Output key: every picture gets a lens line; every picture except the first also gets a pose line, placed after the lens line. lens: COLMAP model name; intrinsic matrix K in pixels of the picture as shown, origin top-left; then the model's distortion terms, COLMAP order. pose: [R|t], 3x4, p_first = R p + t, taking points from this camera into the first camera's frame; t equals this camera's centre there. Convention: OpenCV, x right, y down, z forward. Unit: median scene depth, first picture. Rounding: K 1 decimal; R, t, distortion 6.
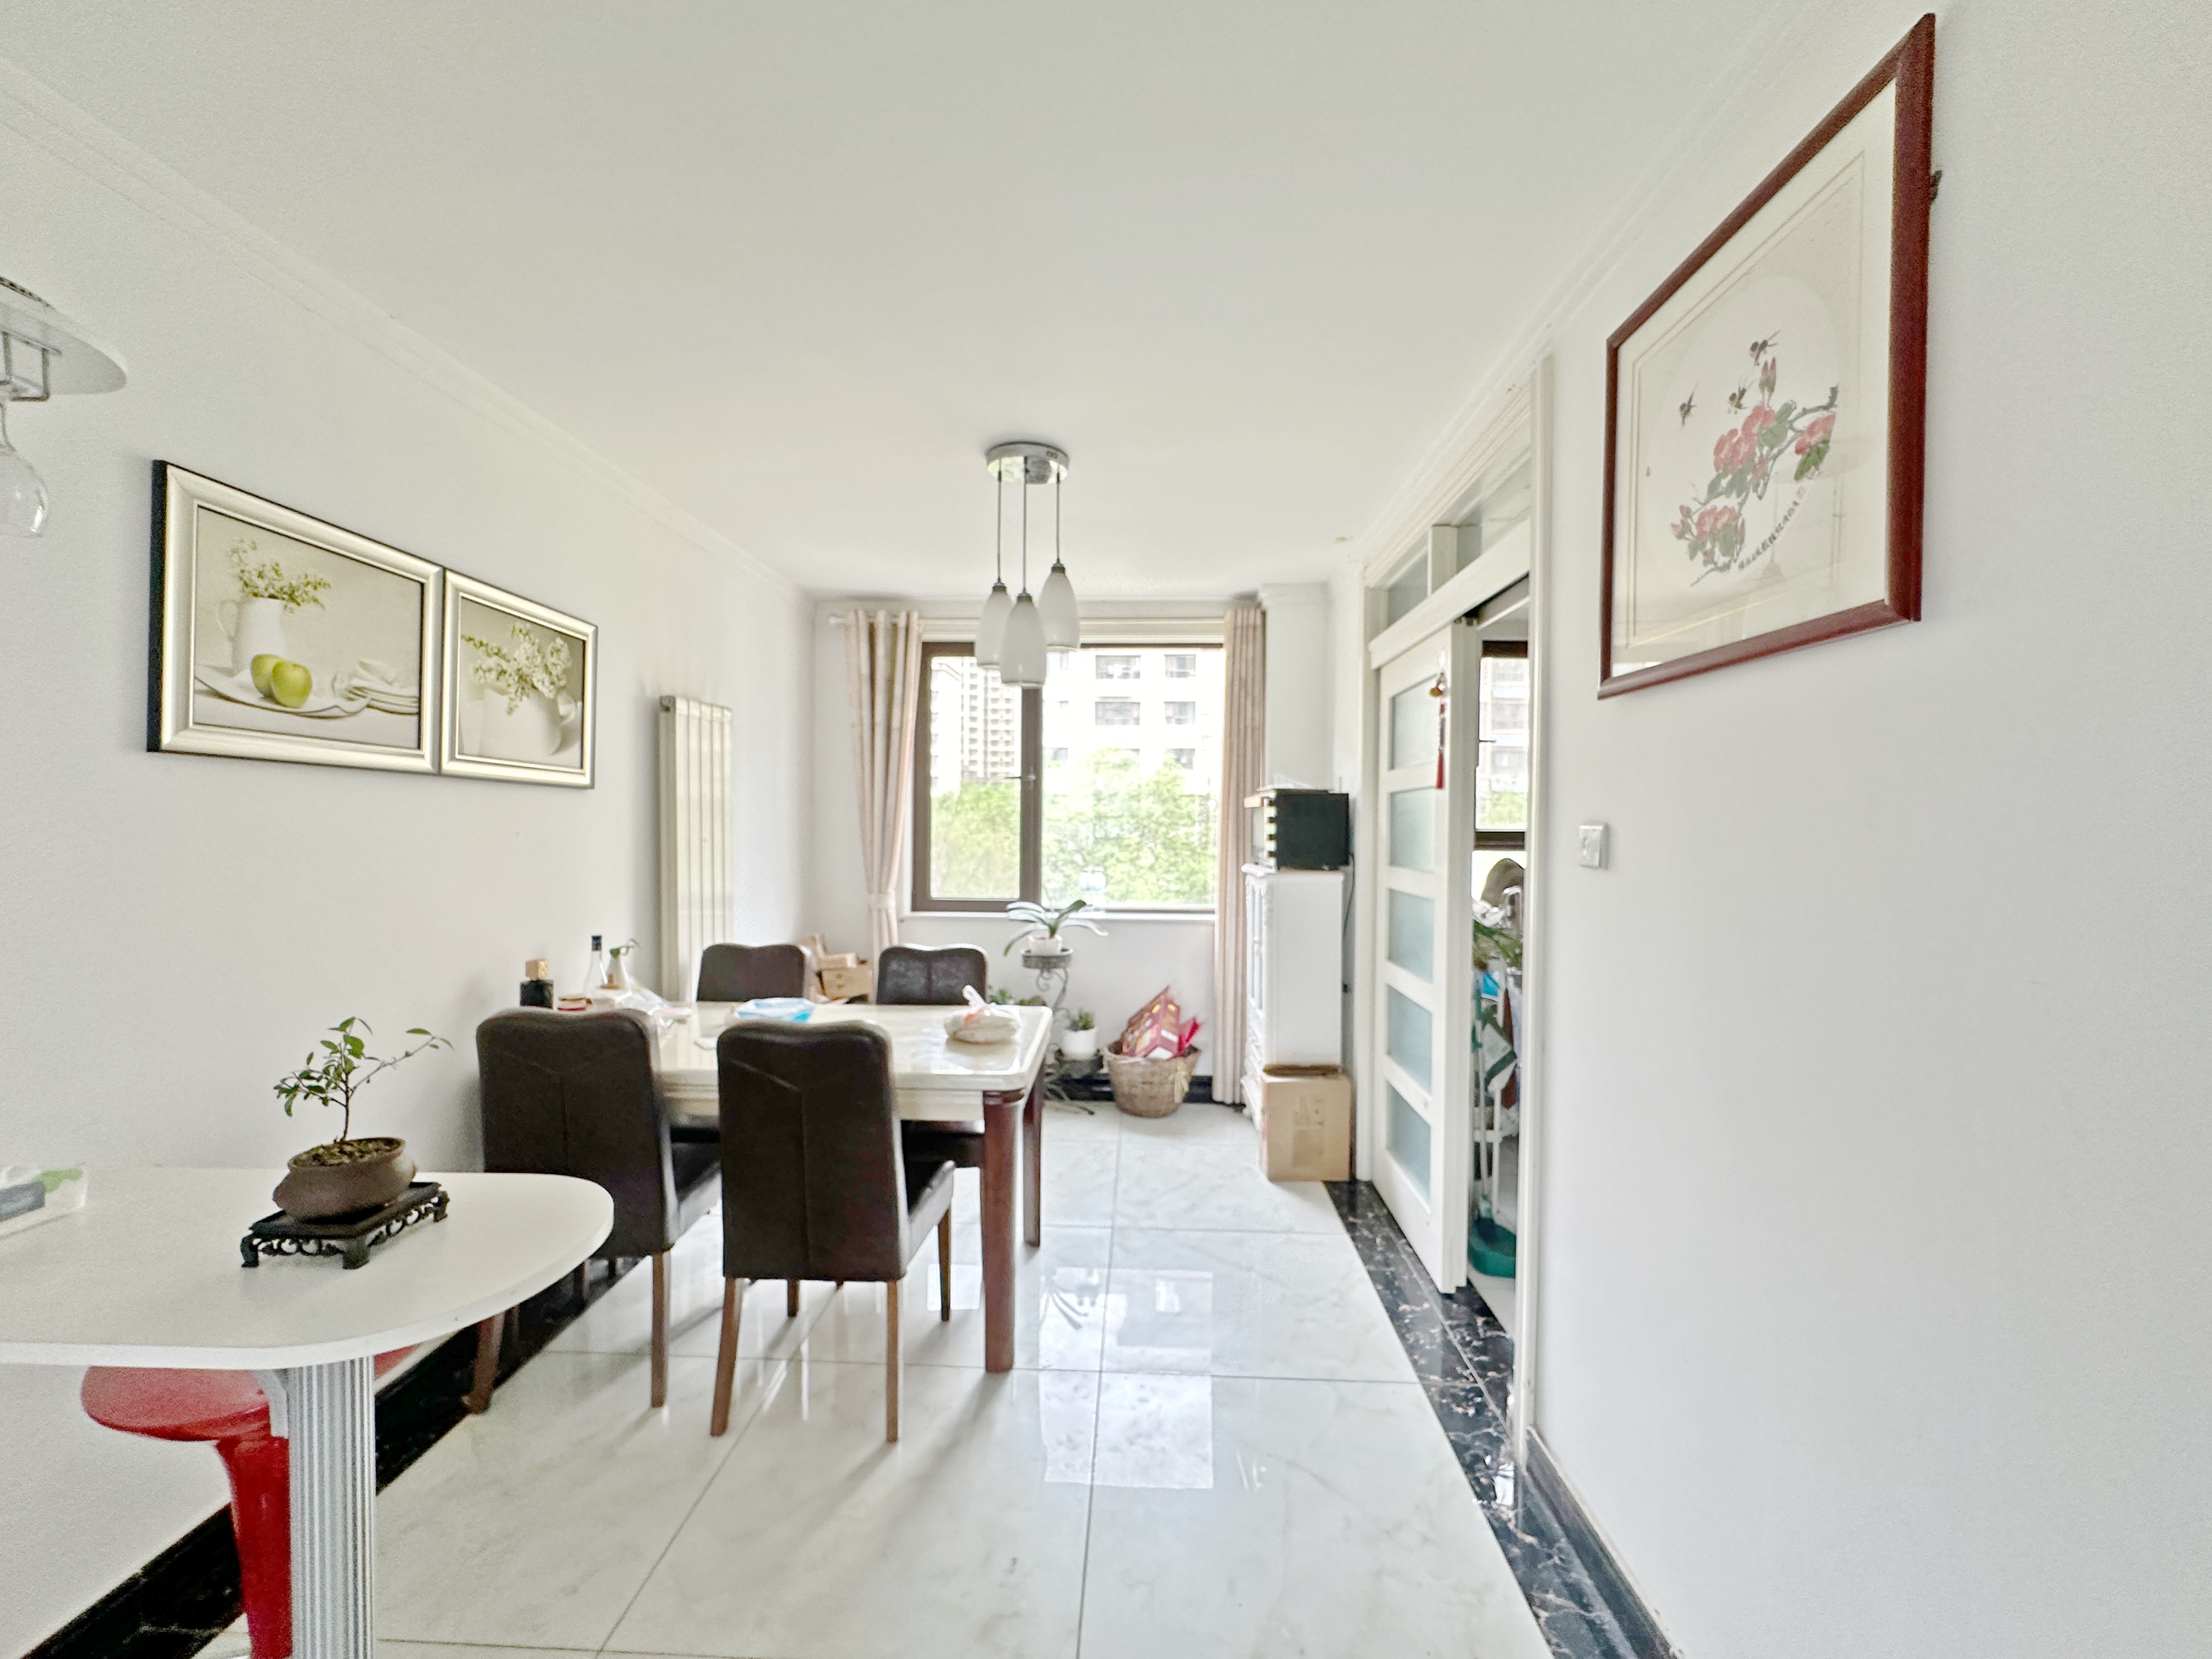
lens RADIAL K [[882.5, 0, 1105.5], [0, 882.5, 832.8], [0, 0, 1]] dist [-0.001146, 0.000263]
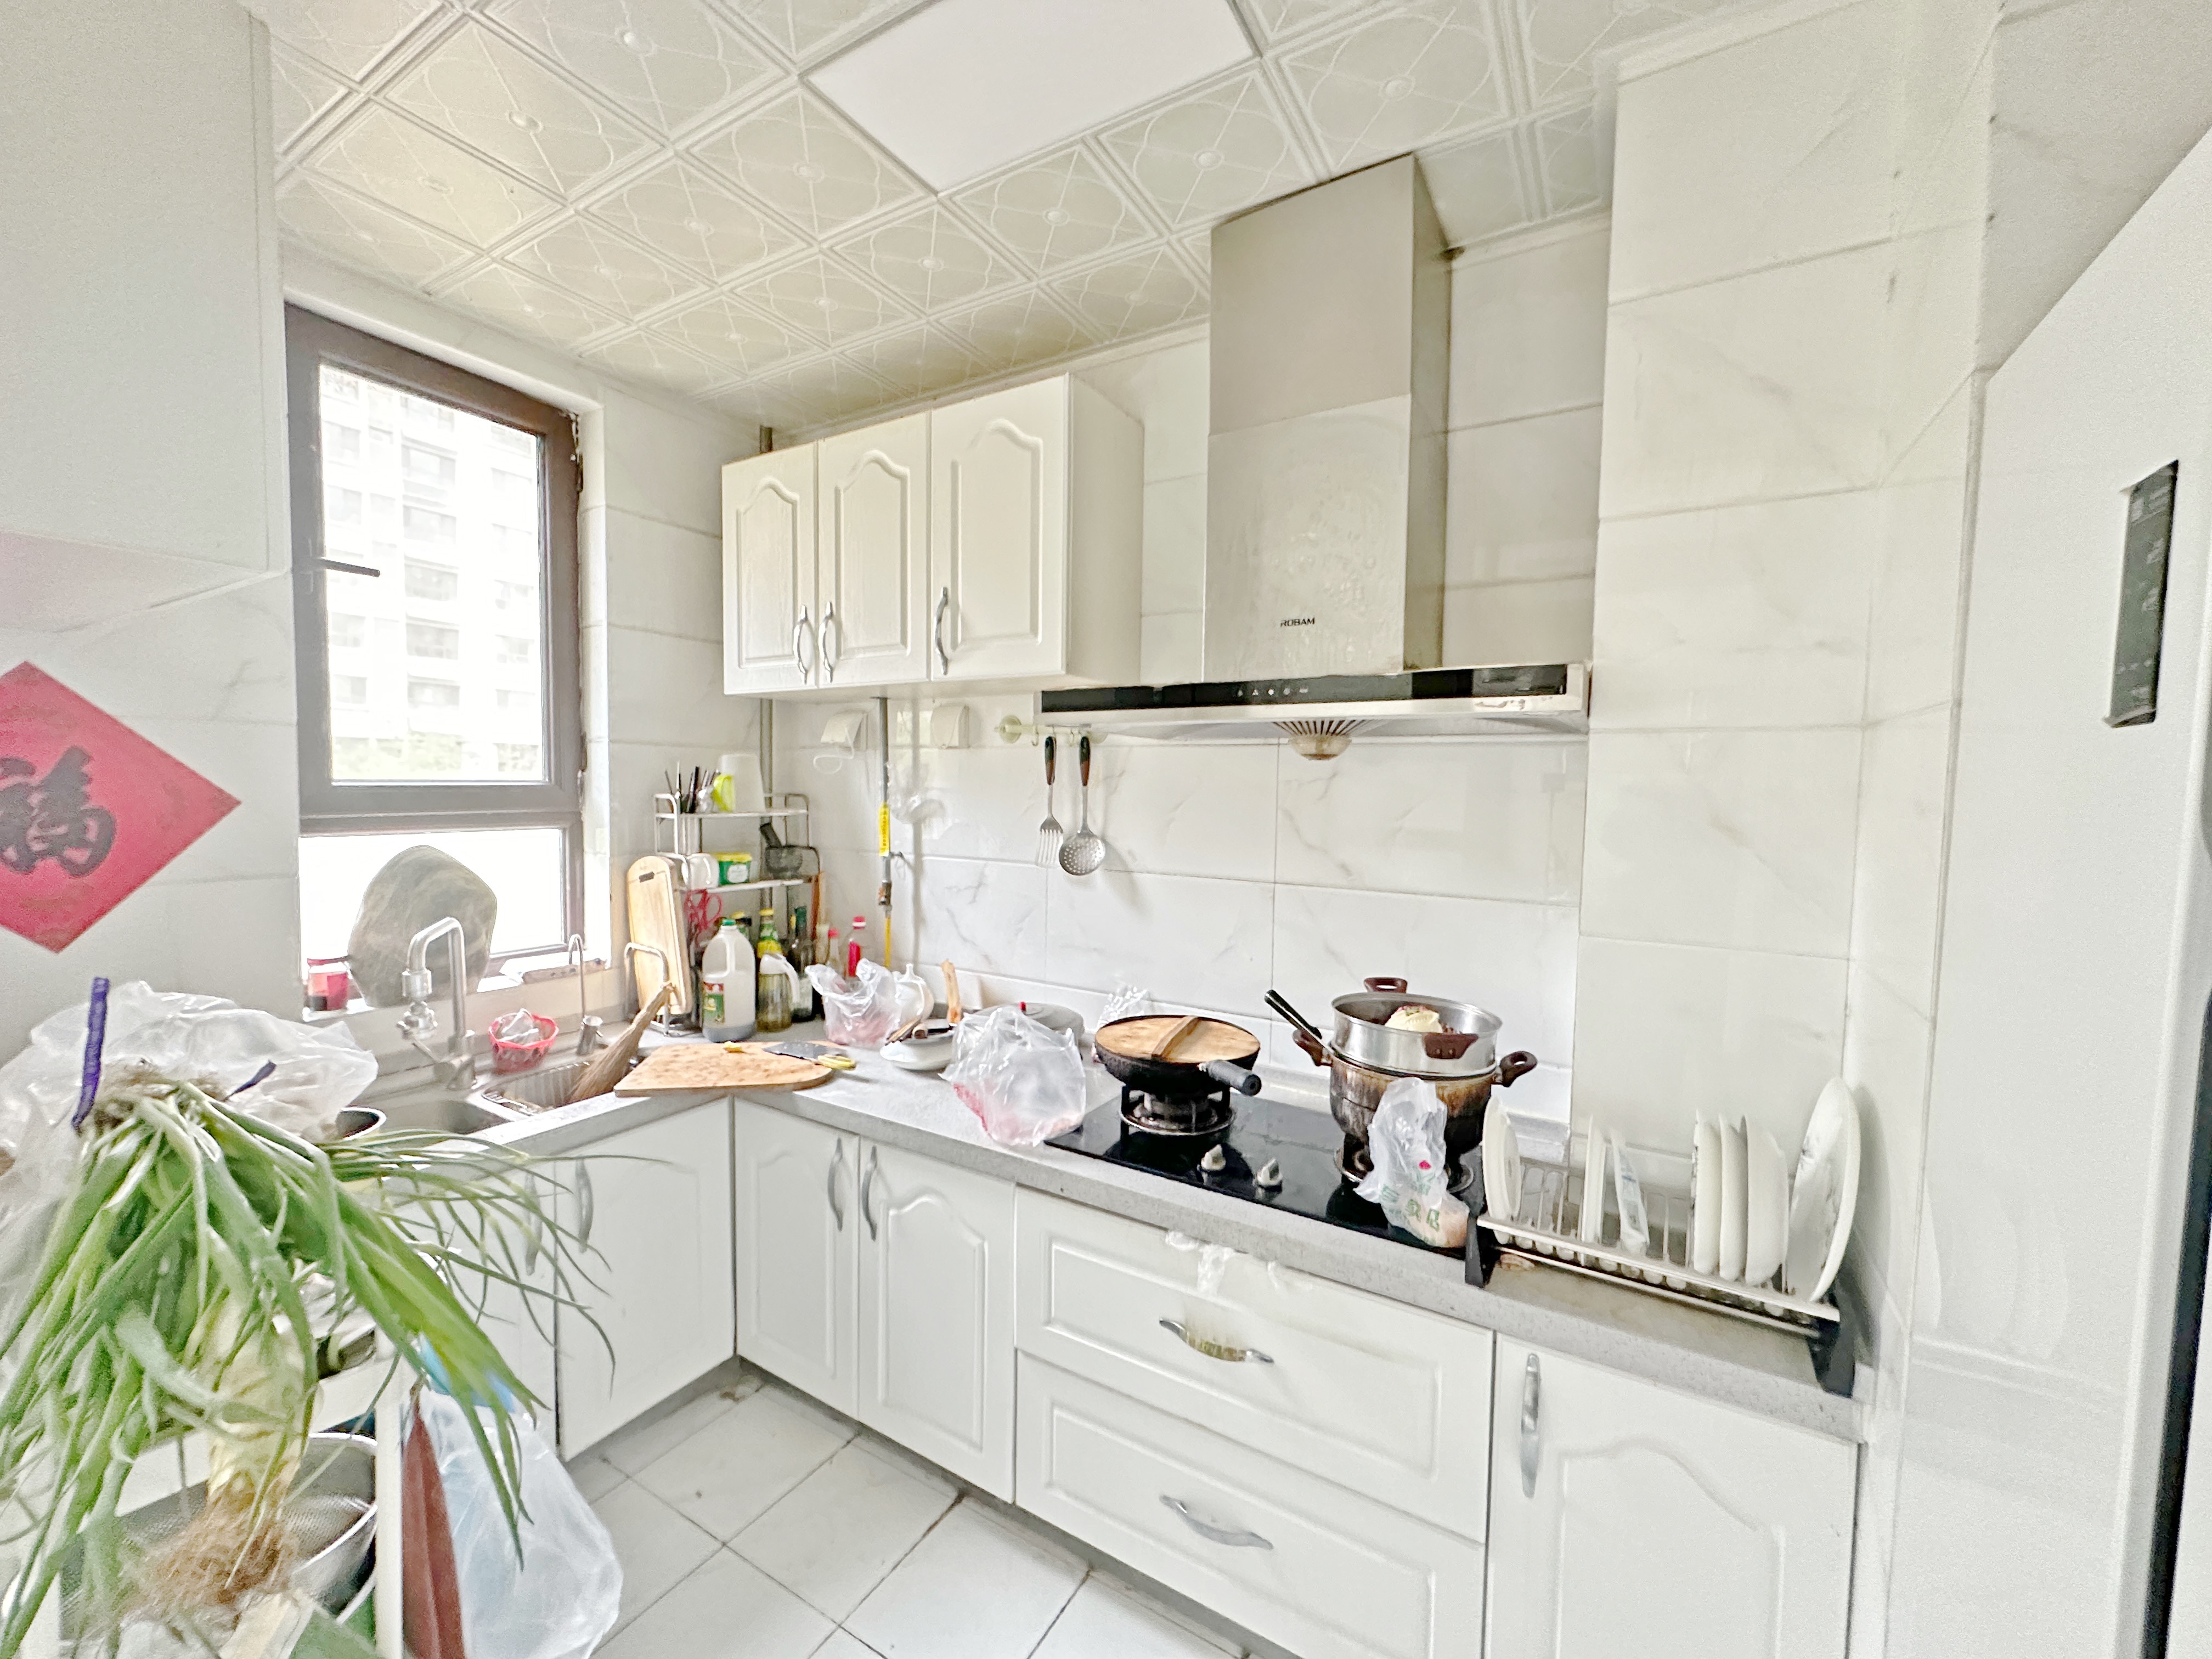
lens RADIAL K [[882.5, 0, 1103.2], [0, 882.5, 832.2], [0, 0, 1]] dist [-0.001146, 0.000263]
pose [[0.475523, -0.046316, 0.878483, 0.239463], [-0.003427, 0.998508, 0.054500, -0.003198], [-0.879697, -0.028926, 0.474655, 0.514714]]
